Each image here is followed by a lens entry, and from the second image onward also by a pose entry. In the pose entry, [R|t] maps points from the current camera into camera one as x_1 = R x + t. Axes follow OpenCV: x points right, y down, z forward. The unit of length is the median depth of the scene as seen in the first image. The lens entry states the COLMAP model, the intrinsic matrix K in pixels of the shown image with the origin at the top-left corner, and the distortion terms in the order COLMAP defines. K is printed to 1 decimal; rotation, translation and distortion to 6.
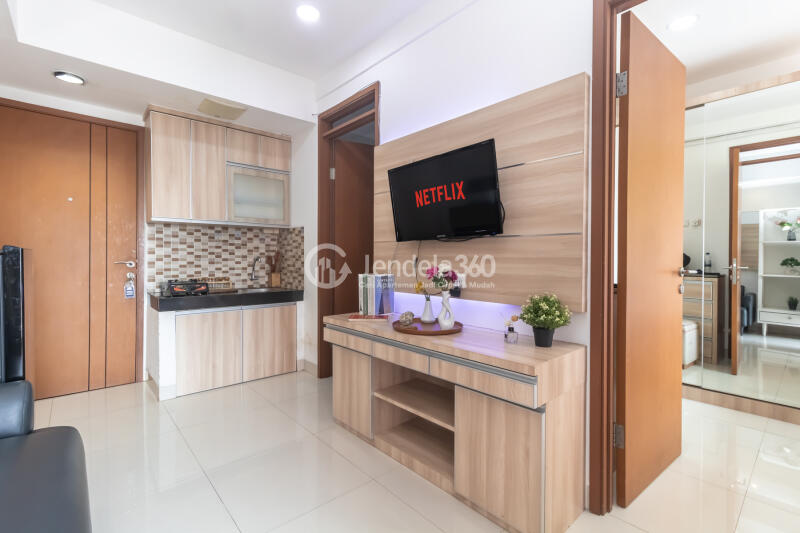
lens RADIAL K [[361.5, 0, 390.4], [0, 361.5, 259.7], [0, 0, 1]] dist [-0.001022, -0.000136]
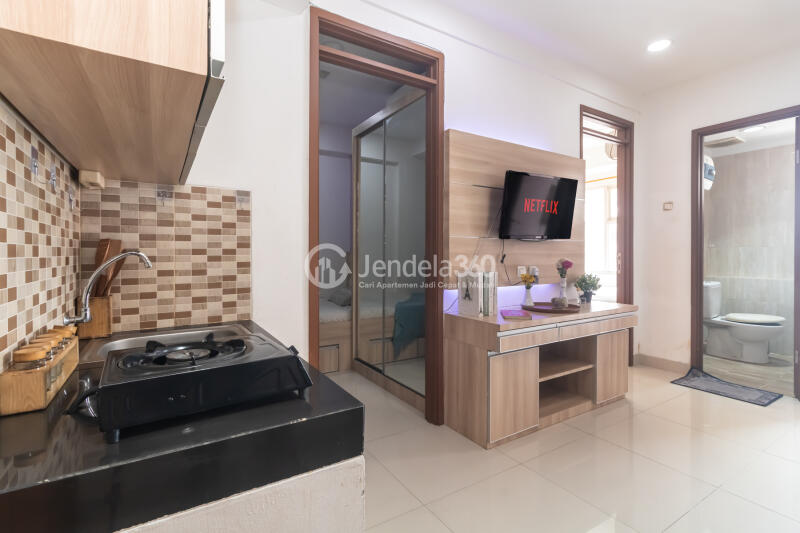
lens RADIAL K [[361.5, 0, 390.4], [0, 361.5, 259.7], [0, 0, 1]] dist [-0.001022, -0.000136]
pose [[0.184848, -0.012242, 0.982691, -0.986653], [0.004283, 0.999923, 0.011651, -0.004736], [-0.982758, 0.002055, 0.184886, 1.030072]]
